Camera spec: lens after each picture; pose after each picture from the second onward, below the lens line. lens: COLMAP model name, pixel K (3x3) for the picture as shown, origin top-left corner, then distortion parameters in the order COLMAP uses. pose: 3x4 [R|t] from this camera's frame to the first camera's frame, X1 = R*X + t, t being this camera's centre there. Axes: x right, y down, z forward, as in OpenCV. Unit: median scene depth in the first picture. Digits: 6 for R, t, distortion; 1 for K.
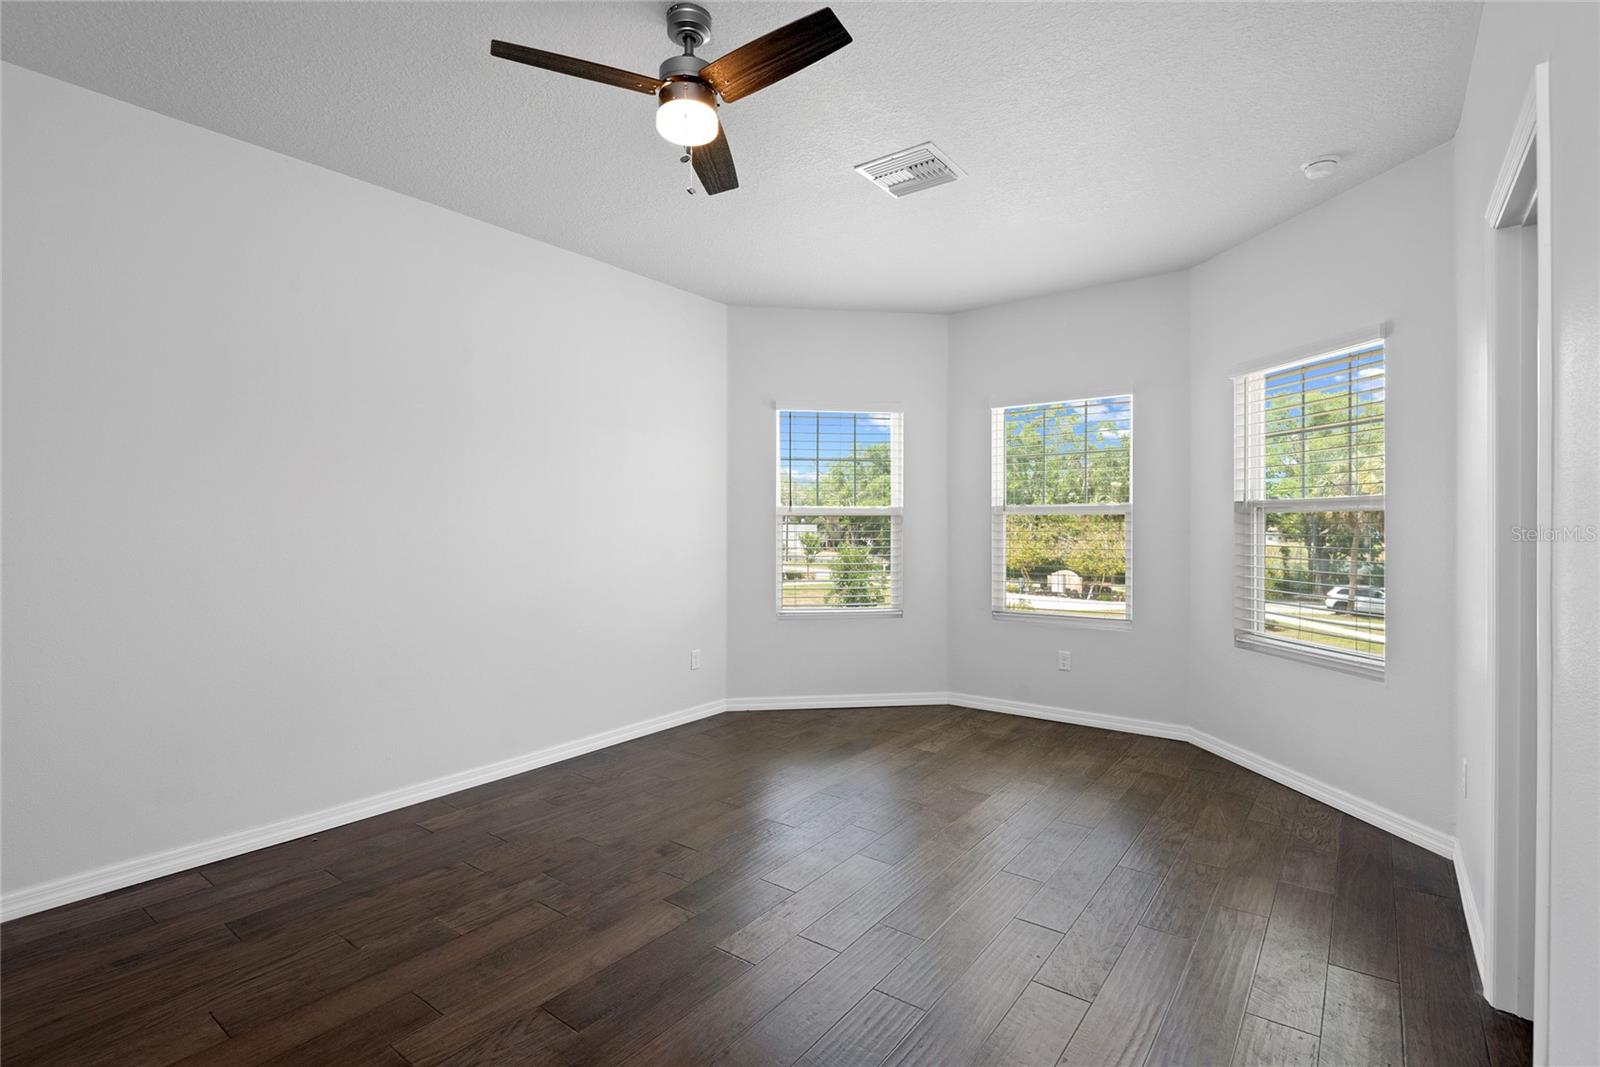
lens RADIAL K [[755.2, 0, 796.8], [0, 755.2, 532.7], [0, 0, 1]] dist [0.019426, -0.001455]
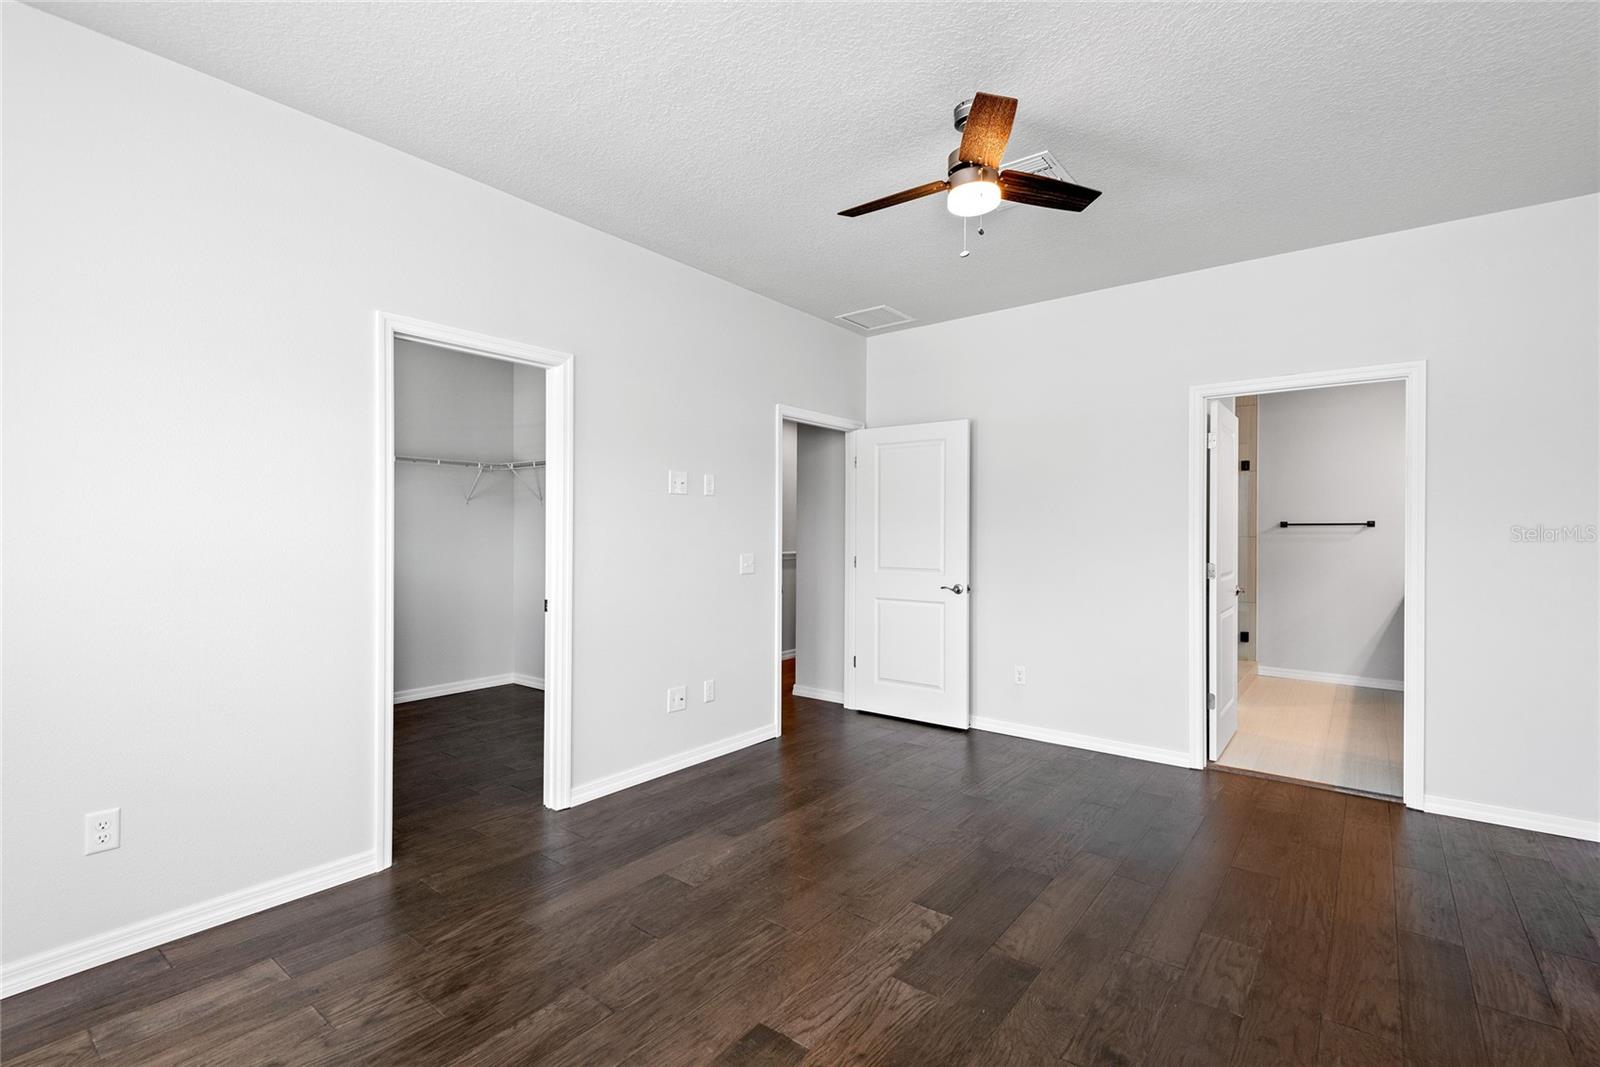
lens RADIAL K [[731.0, 0, 805.2], [0, 731.0, 527.5], [0, 0, 1]] dist [0.005358, -0.000442]
pose [[-0.999931, -0.008210, 0.008446, 0.087639], [-0.008178, 0.999959, 0.003829, -0.024438], [-0.008477, 0.003759, -0.999957, 1.750190]]
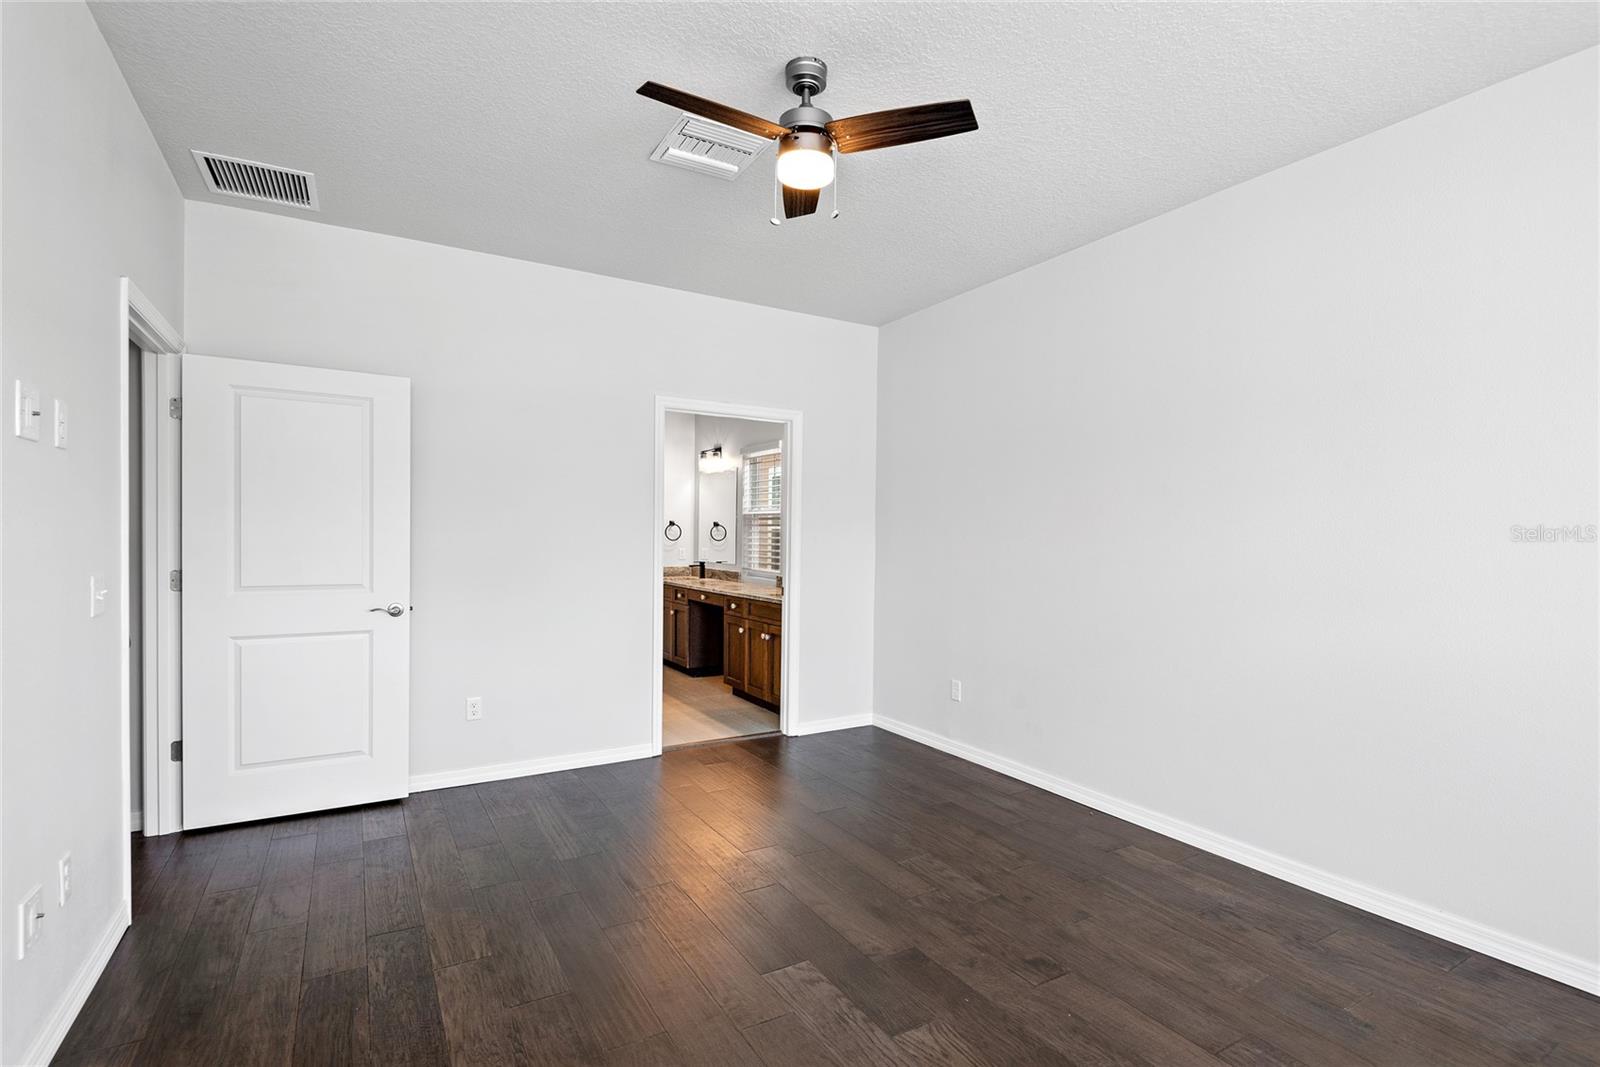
lens RADIAL K [[755.2, 0, 799.2], [0, 755.2, 541.7], [0, 0, 1]] dist [0.019426, -0.001455]
pose [[-0.376651, -0.001815, -0.926353, 0.705959], [-0.021914, 0.999736, 0.006951, -0.017531], [0.926096, 0.022919, -0.376591, 1.147528]]
